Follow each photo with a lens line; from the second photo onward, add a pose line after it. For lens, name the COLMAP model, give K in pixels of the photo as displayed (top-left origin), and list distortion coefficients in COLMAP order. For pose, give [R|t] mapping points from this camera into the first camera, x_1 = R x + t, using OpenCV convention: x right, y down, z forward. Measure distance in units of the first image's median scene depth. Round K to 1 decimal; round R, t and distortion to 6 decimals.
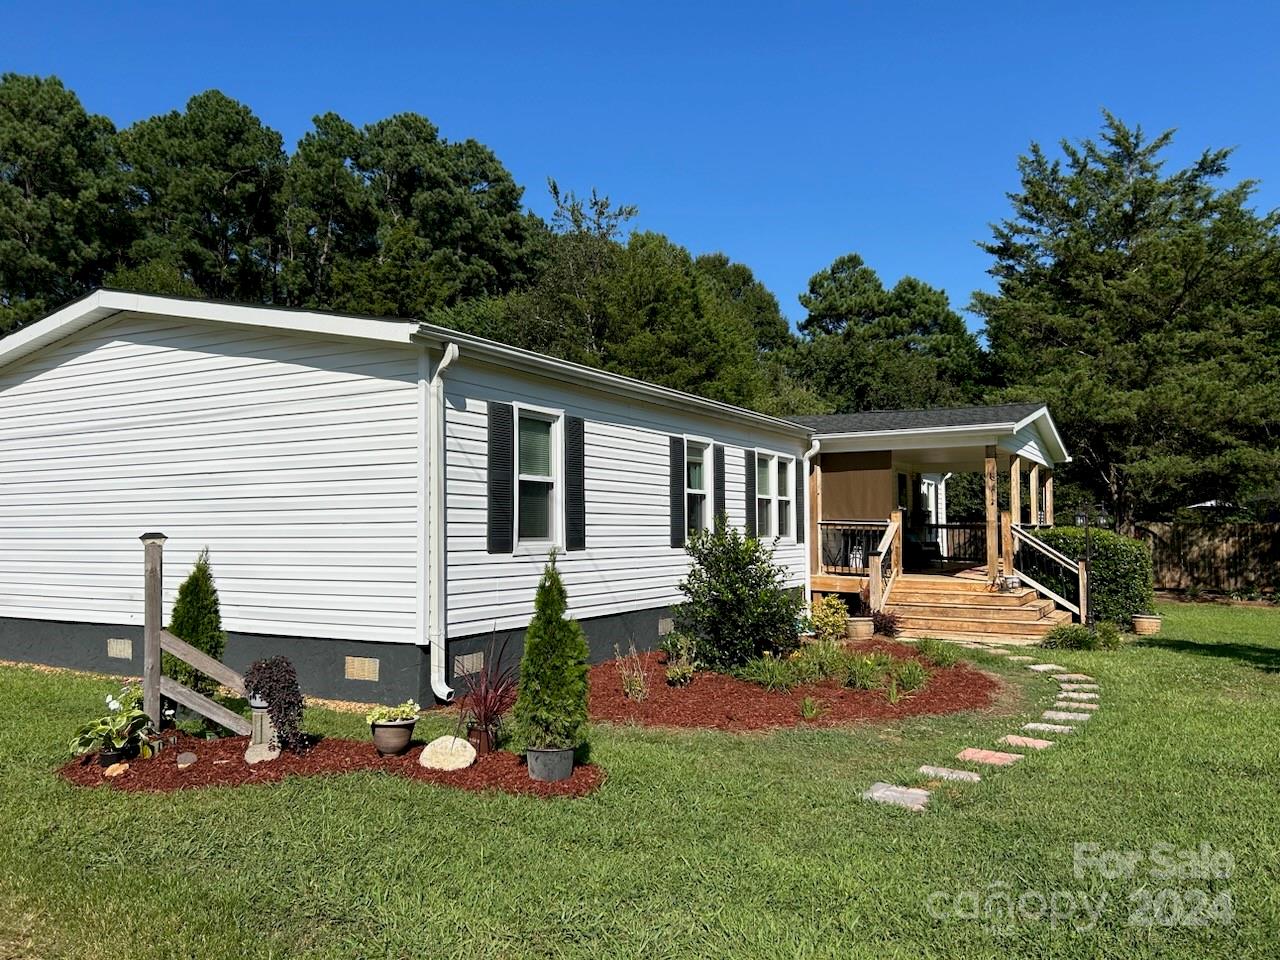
lens RADIAL K [[984.8, 0, 649.4], [0, 984.8, 475.1], [0, 0, 1]] dist [0.039517, -0.024865]
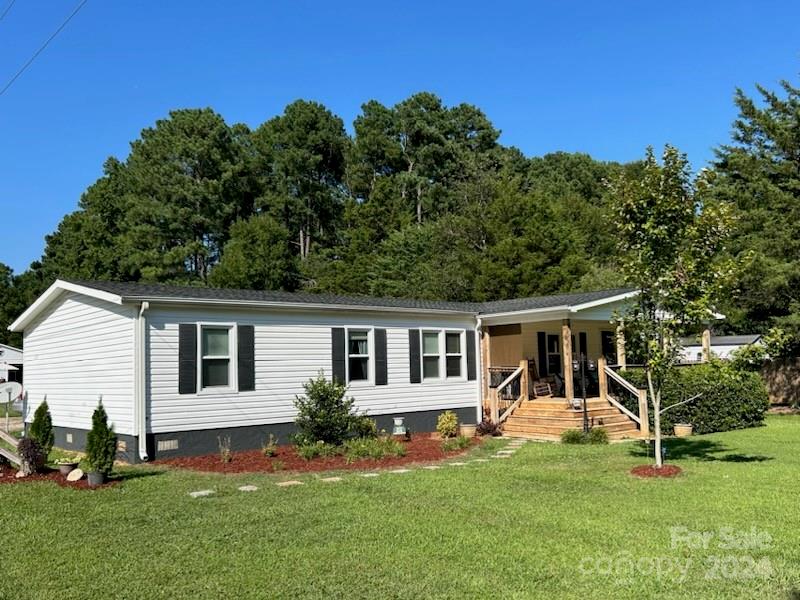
lens RADIAL K [[729.1, 0, 440.1], [0, 729.1, 307.7], [0, 0, 1]] dist [0.054227, -0.035461]
pose [[0.949693, -0.052268, -0.308790, 0.151294], [0.045342, 0.998534, -0.029568, -0.006255], [0.309883, 0.014080, 0.950671, -0.061025]]
